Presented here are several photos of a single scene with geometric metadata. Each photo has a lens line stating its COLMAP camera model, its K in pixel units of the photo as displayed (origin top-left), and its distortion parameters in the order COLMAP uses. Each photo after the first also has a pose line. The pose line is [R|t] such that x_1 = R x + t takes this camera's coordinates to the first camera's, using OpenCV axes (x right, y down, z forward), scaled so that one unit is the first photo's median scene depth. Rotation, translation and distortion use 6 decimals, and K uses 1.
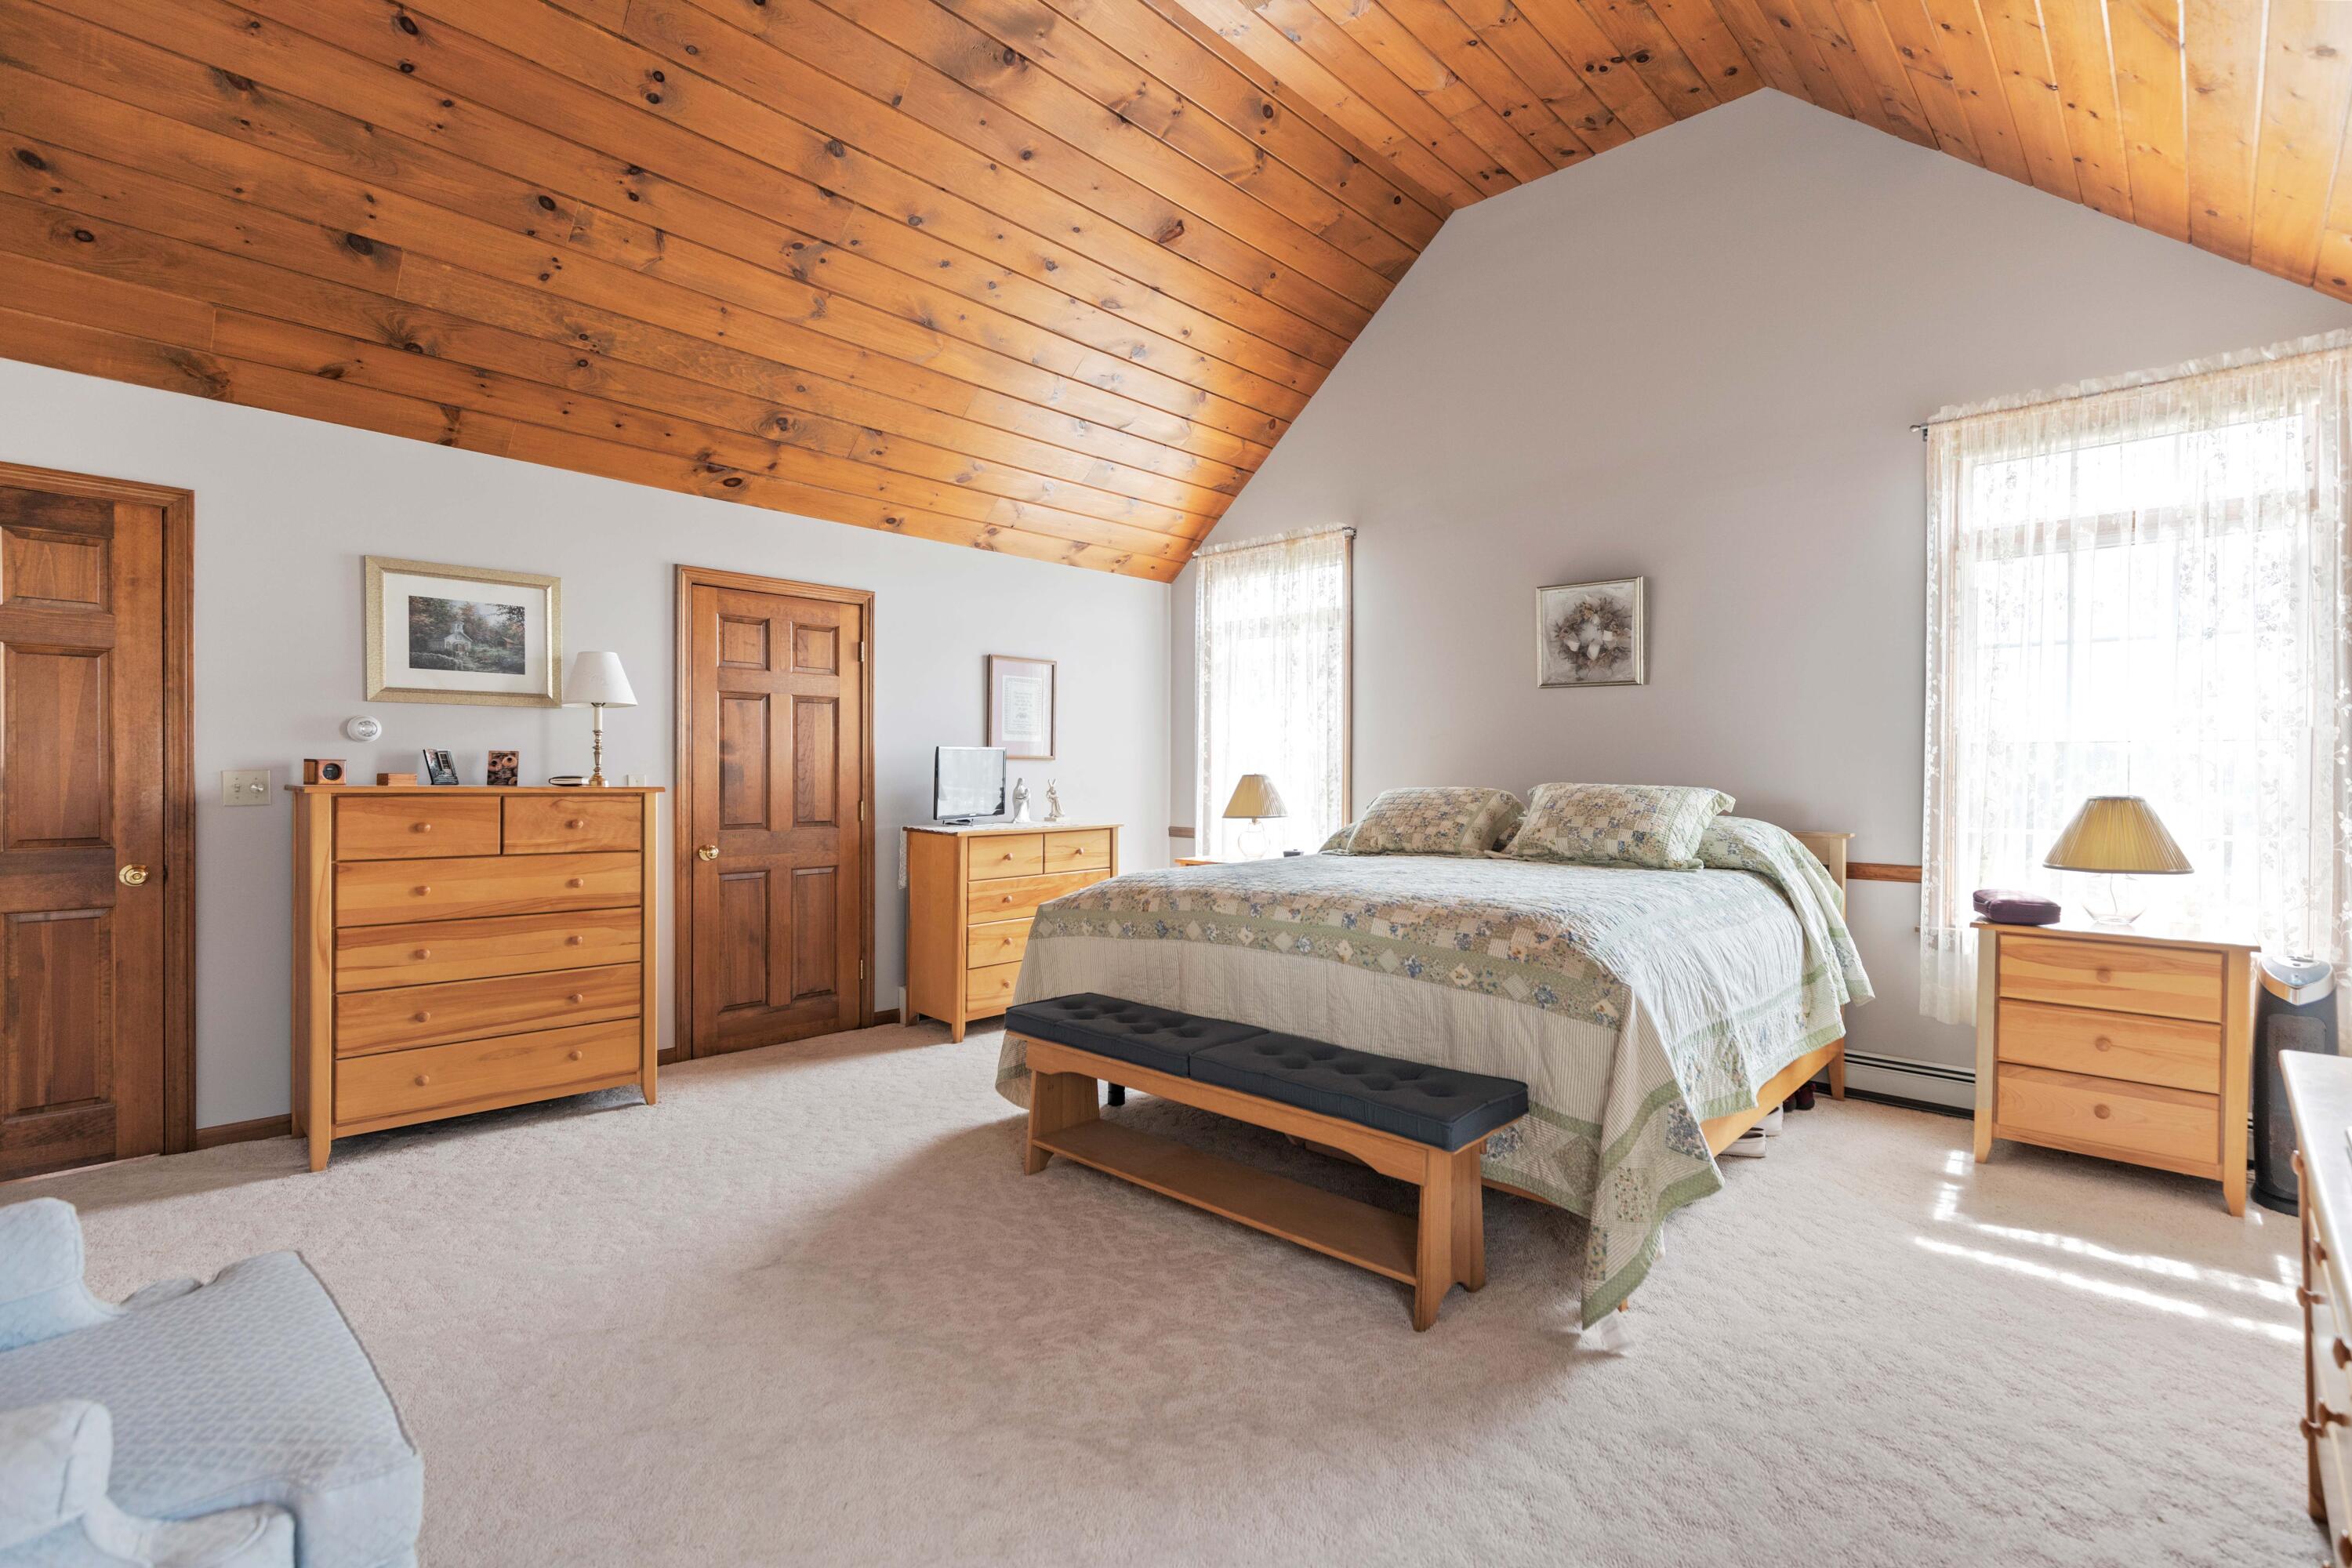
lens RADIAL K [[1064.8, 0, 1185.0], [0, 1064.8, 785.4], [0, 0, 1]] dist [0.008537, -0.002547]
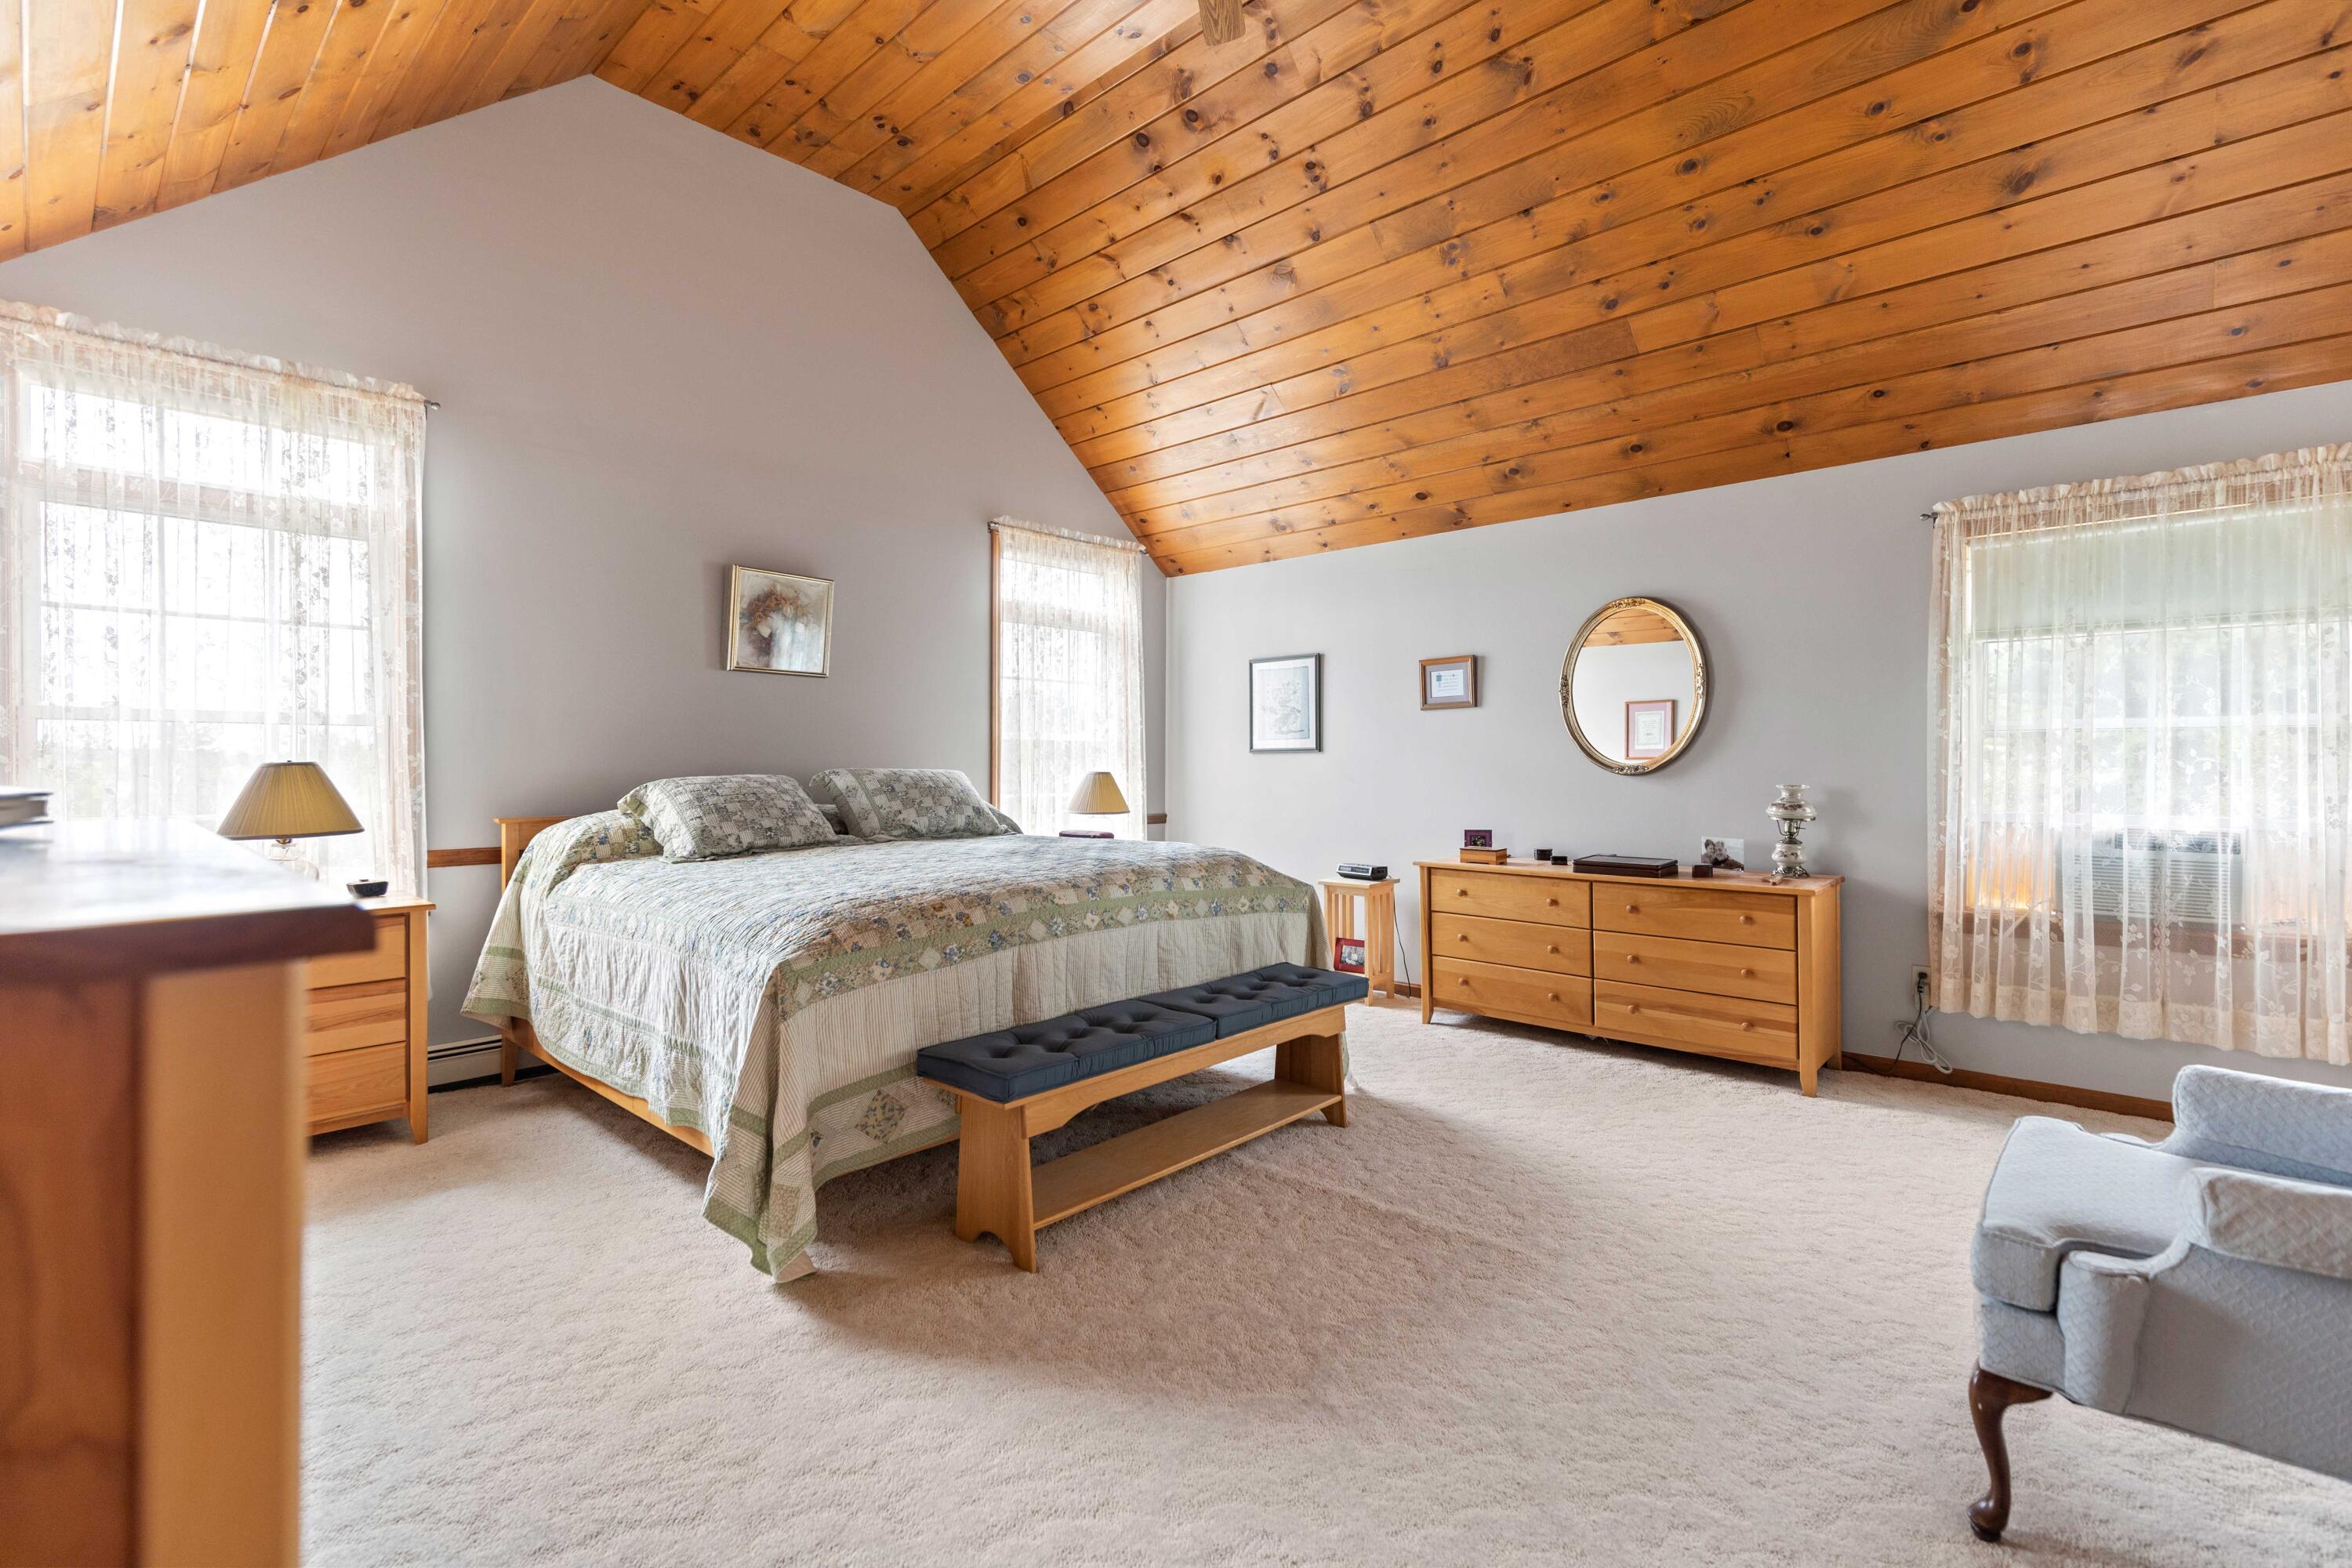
lens RADIAL K [[1064.8, 0, 1183.0], [0, 1064.8, 771.1], [0, 0, 1]] dist [0.008537, -0.002547]
pose [[-0.007196, -0.013364, 0.999885, -0.952799], [0.010031, 0.999859, 0.013436, -0.014110], [-0.999924, 0.010127, -0.007060, 0.912603]]
